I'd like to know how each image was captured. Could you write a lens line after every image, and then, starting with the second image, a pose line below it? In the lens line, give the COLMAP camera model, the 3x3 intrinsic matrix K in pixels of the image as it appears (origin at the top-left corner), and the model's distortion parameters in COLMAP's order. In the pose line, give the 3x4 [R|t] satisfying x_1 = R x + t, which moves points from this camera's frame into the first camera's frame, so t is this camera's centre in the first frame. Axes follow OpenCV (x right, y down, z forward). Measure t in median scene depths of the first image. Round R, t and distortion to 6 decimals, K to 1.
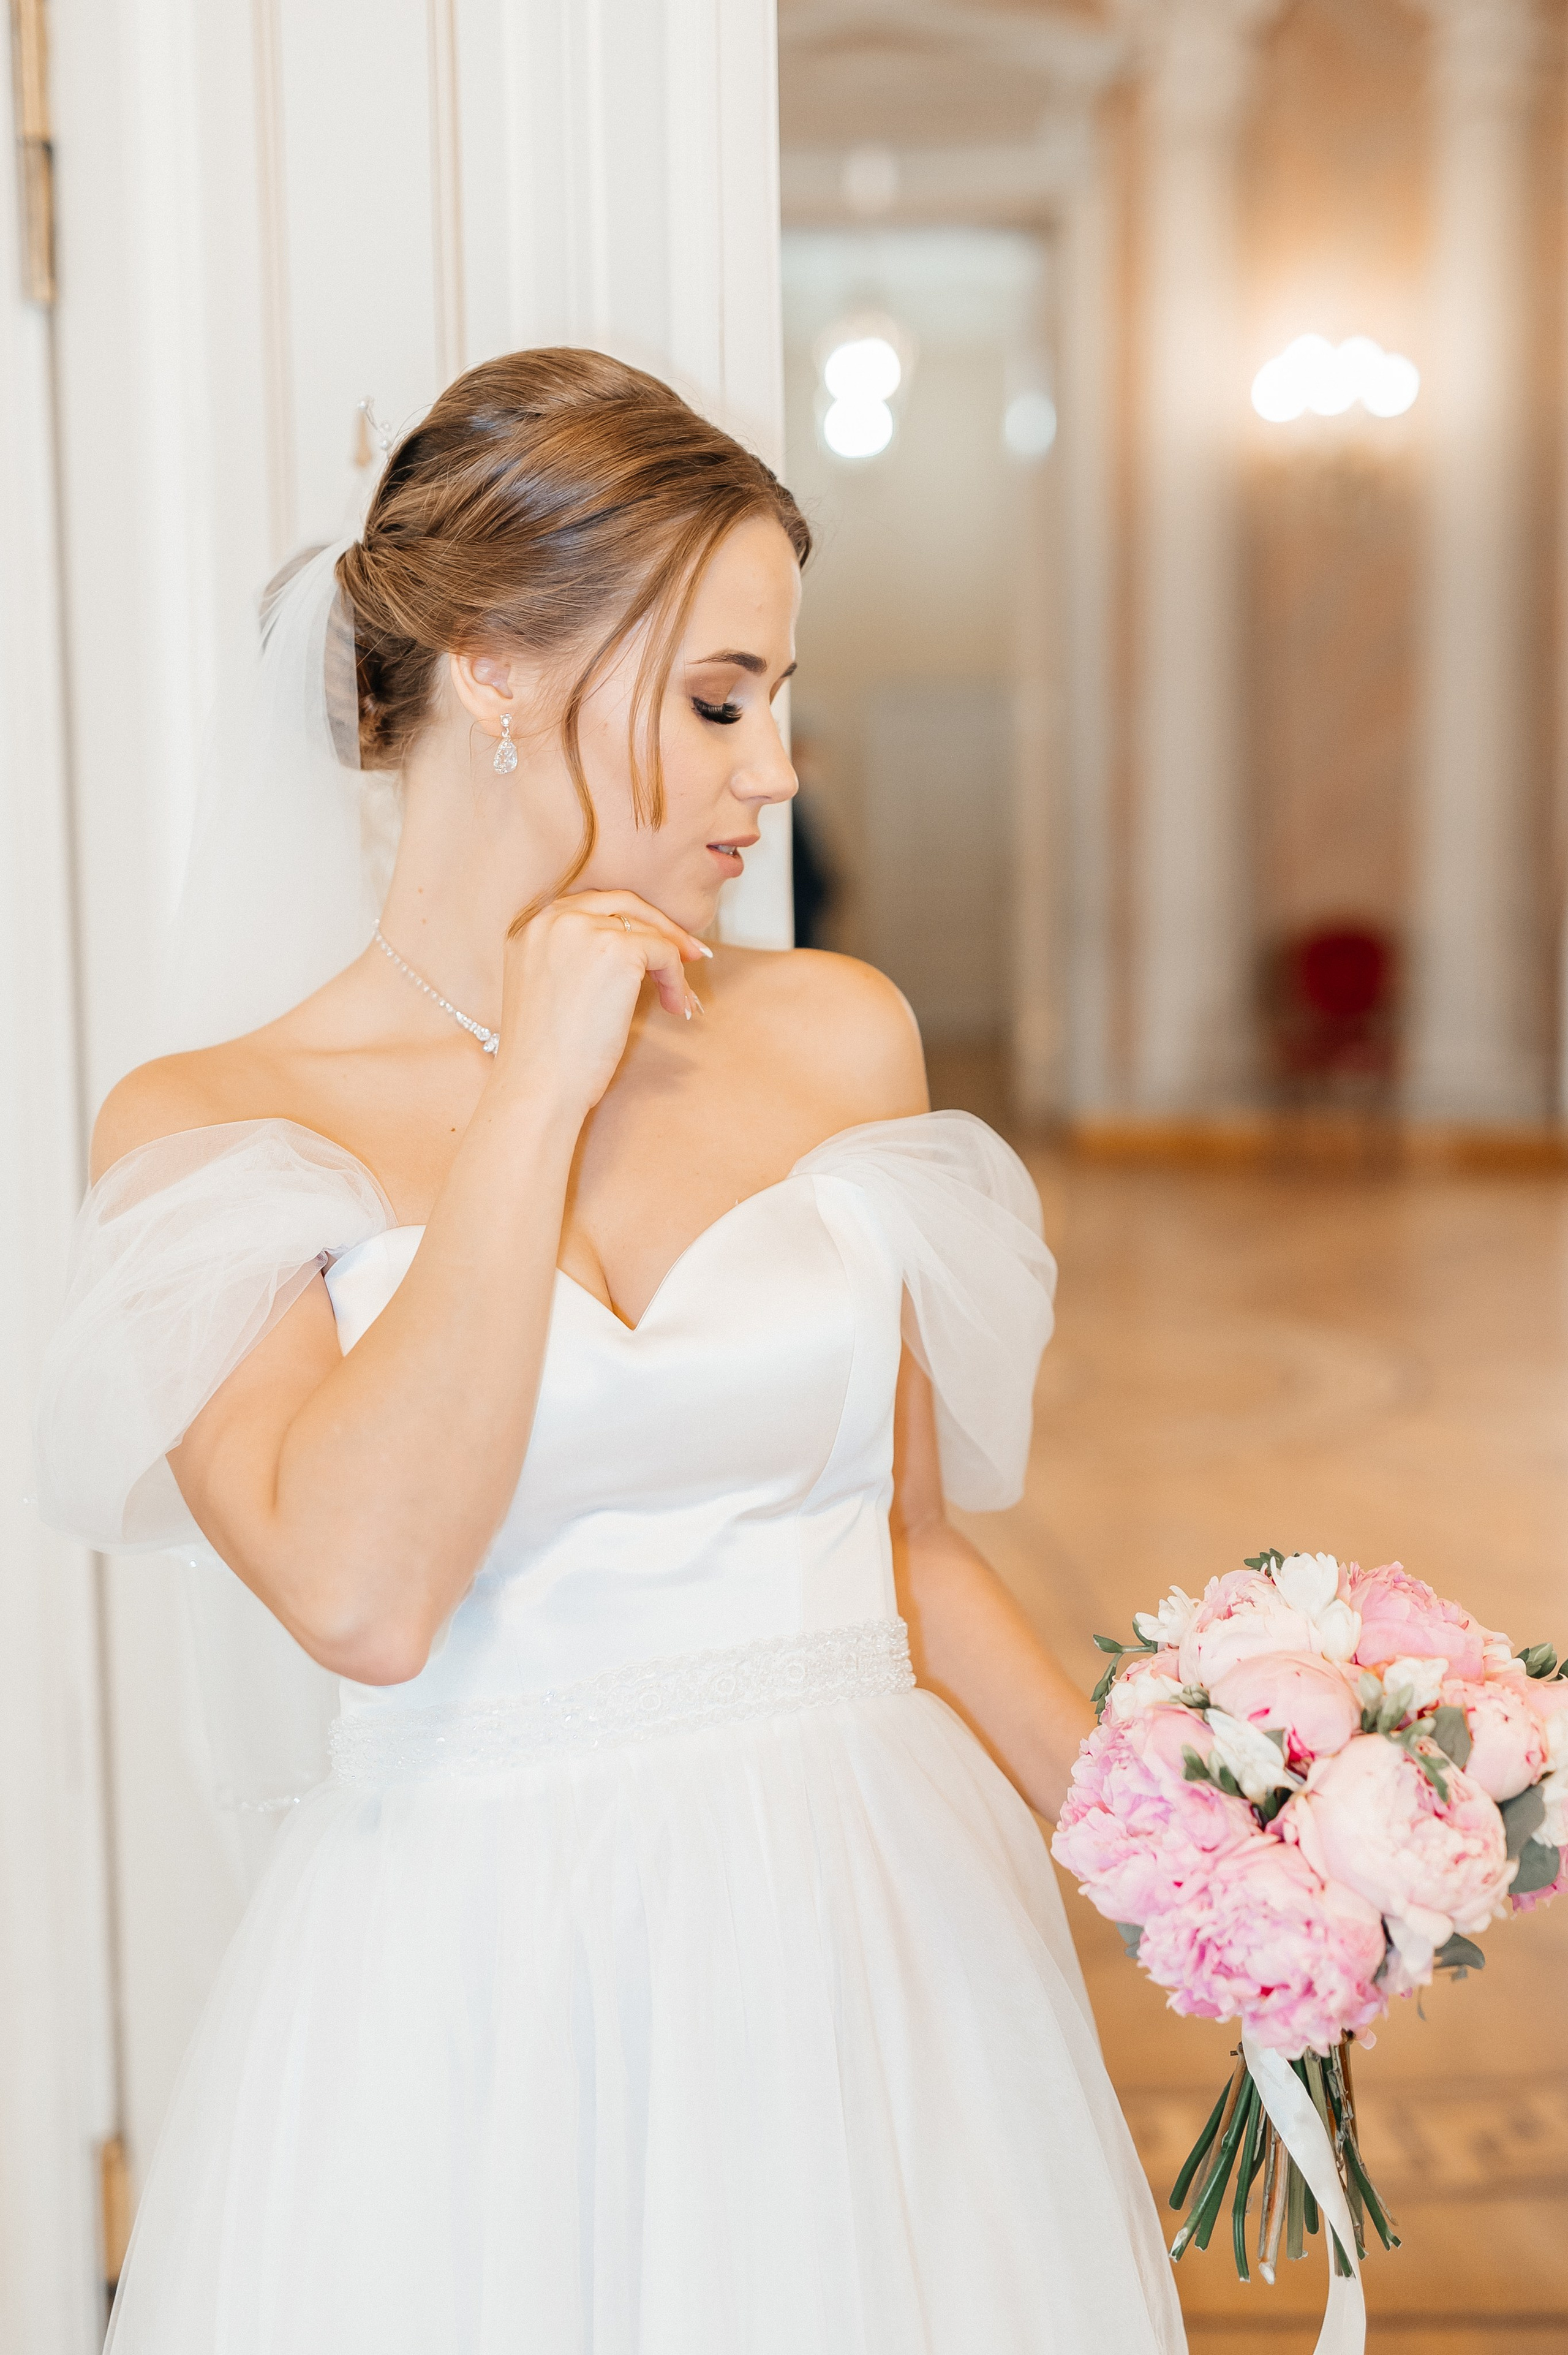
lens RADIAL K [[3848.8, 0, 784.0], [0, 3848.8, 1177.5], [0, 0, 1]] dist [0.041393, 0.012644]
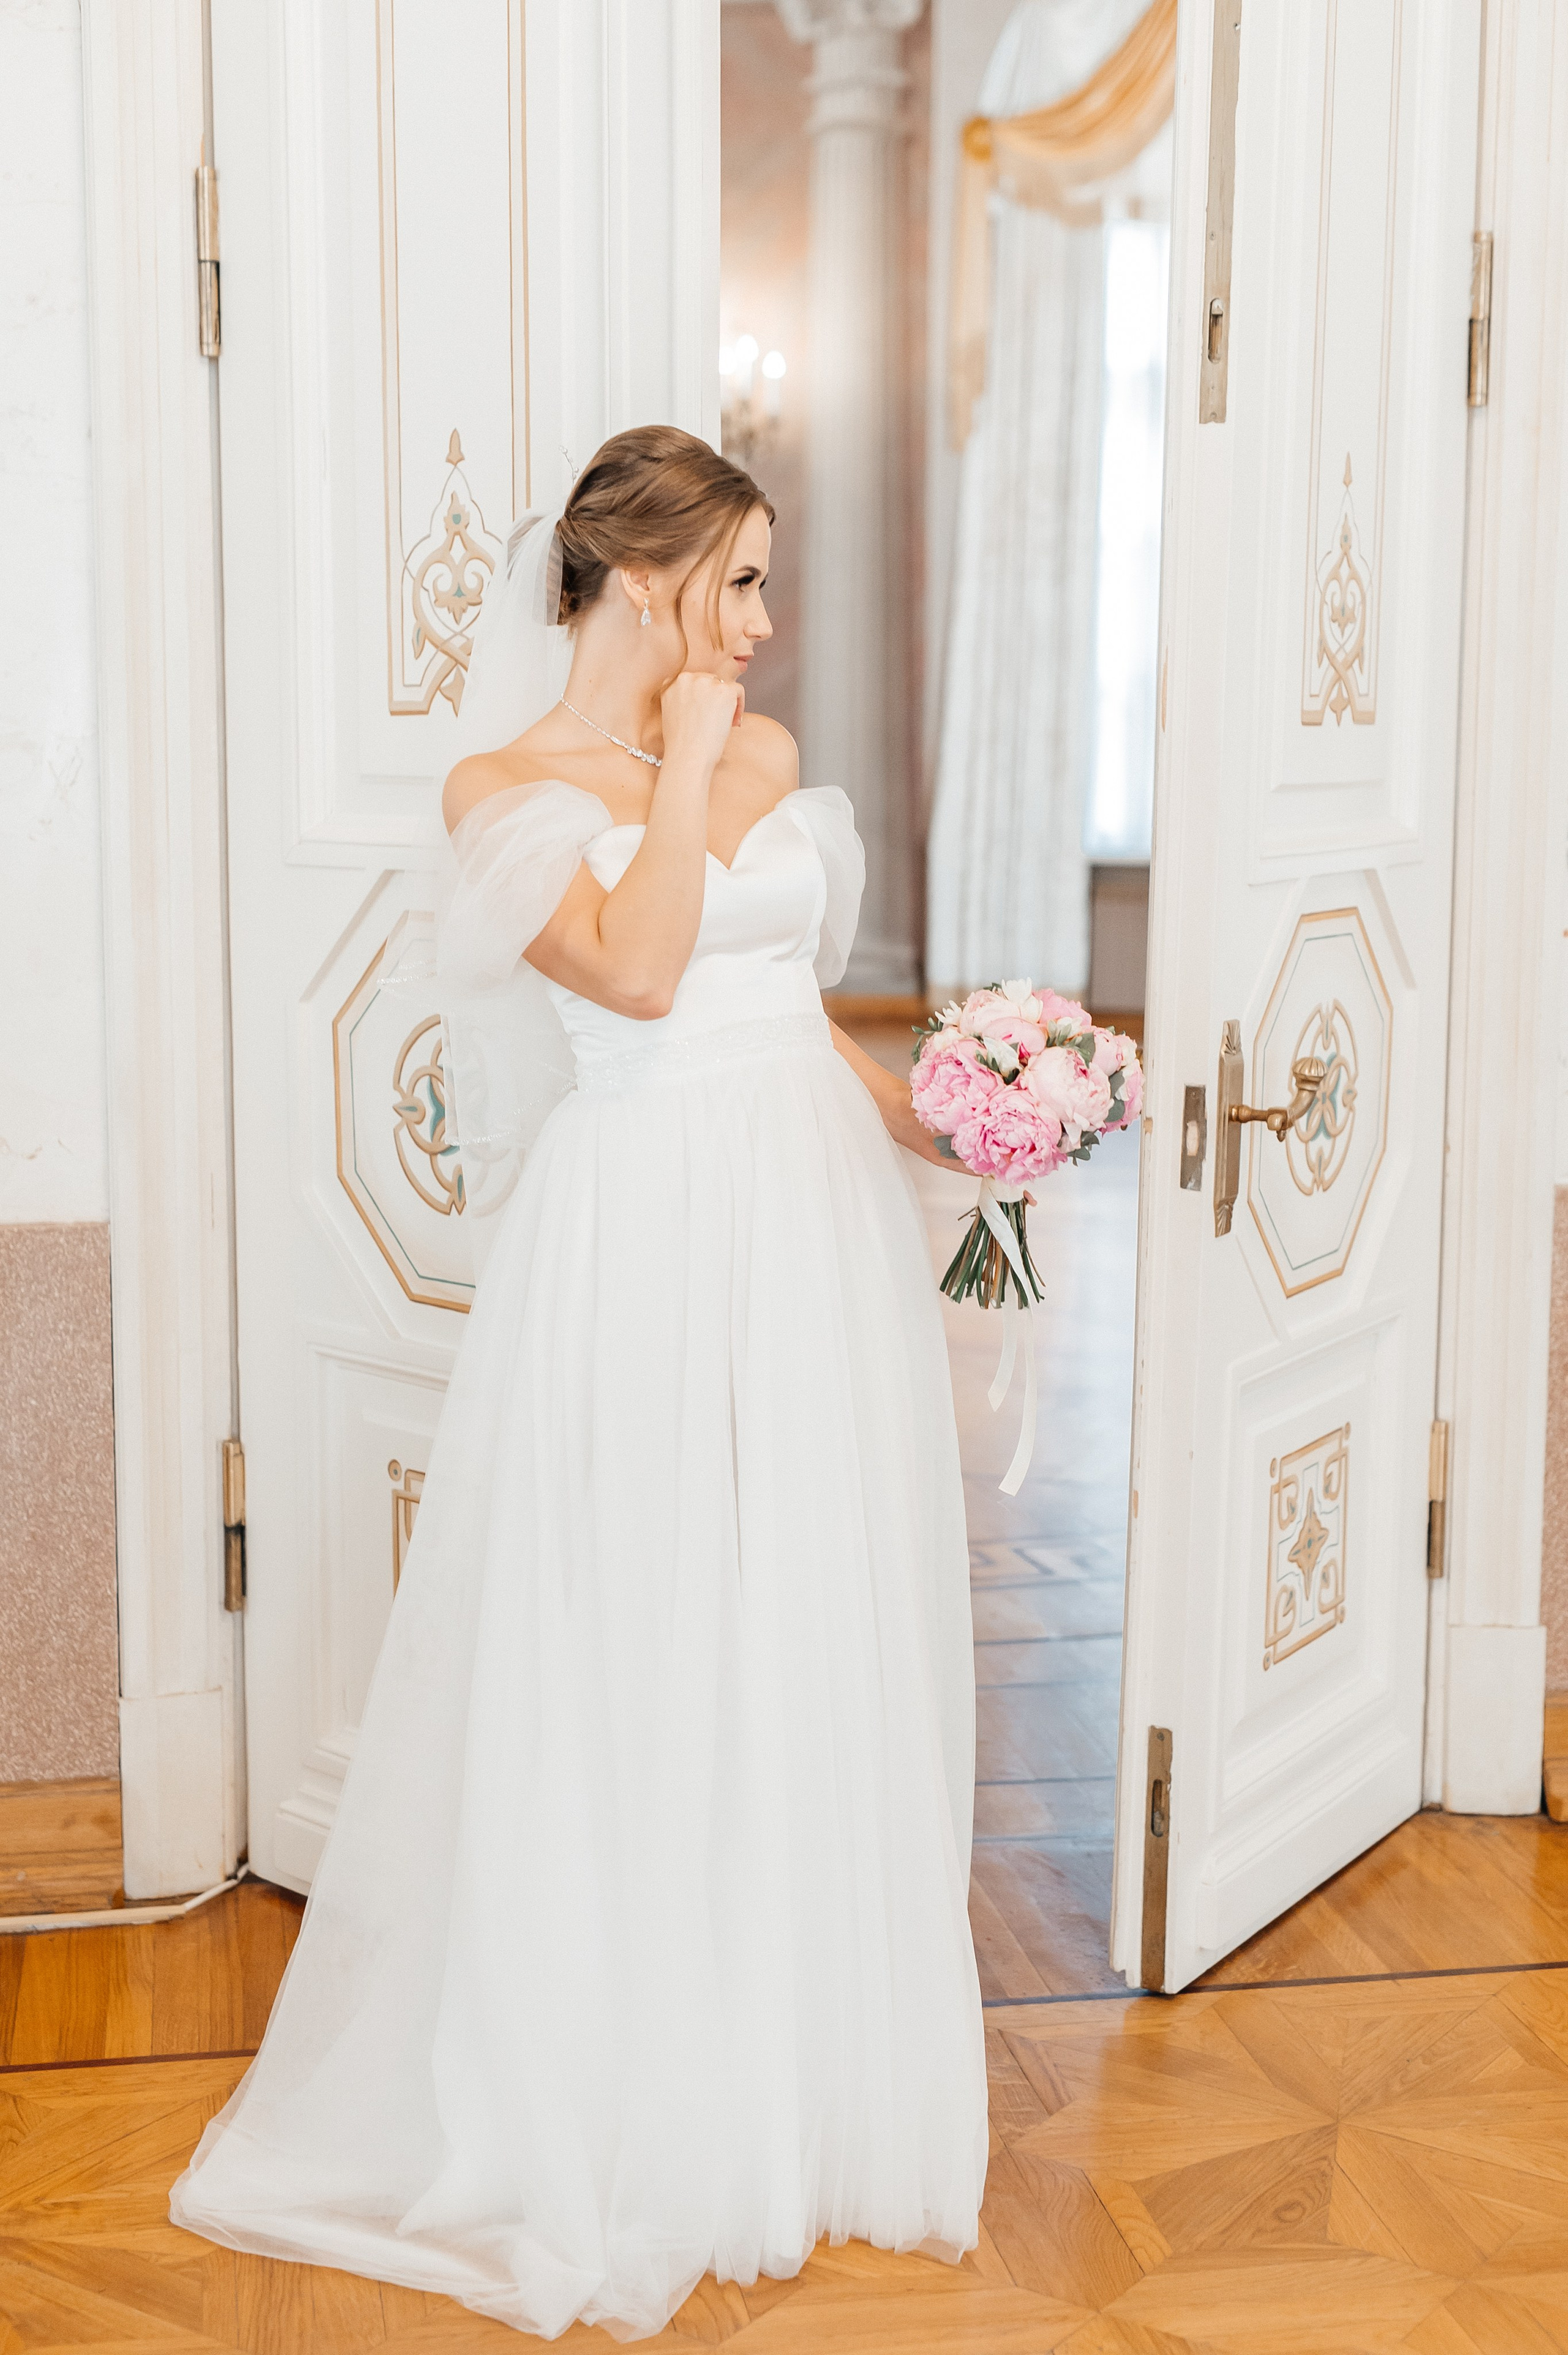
lens RADIAL K [[3328.3, 0, 784.0], [0, 3328.3, 1177.5], [0, 0, 1]] dist [0.000085, -0.024078]
pose [[0.984849, -0.014830, 0.172780, -0.328135], [0.005908, 0.998628, 0.052036, 0.109083], [-0.173315, -0.050227, 0.983585, -0.876631]]
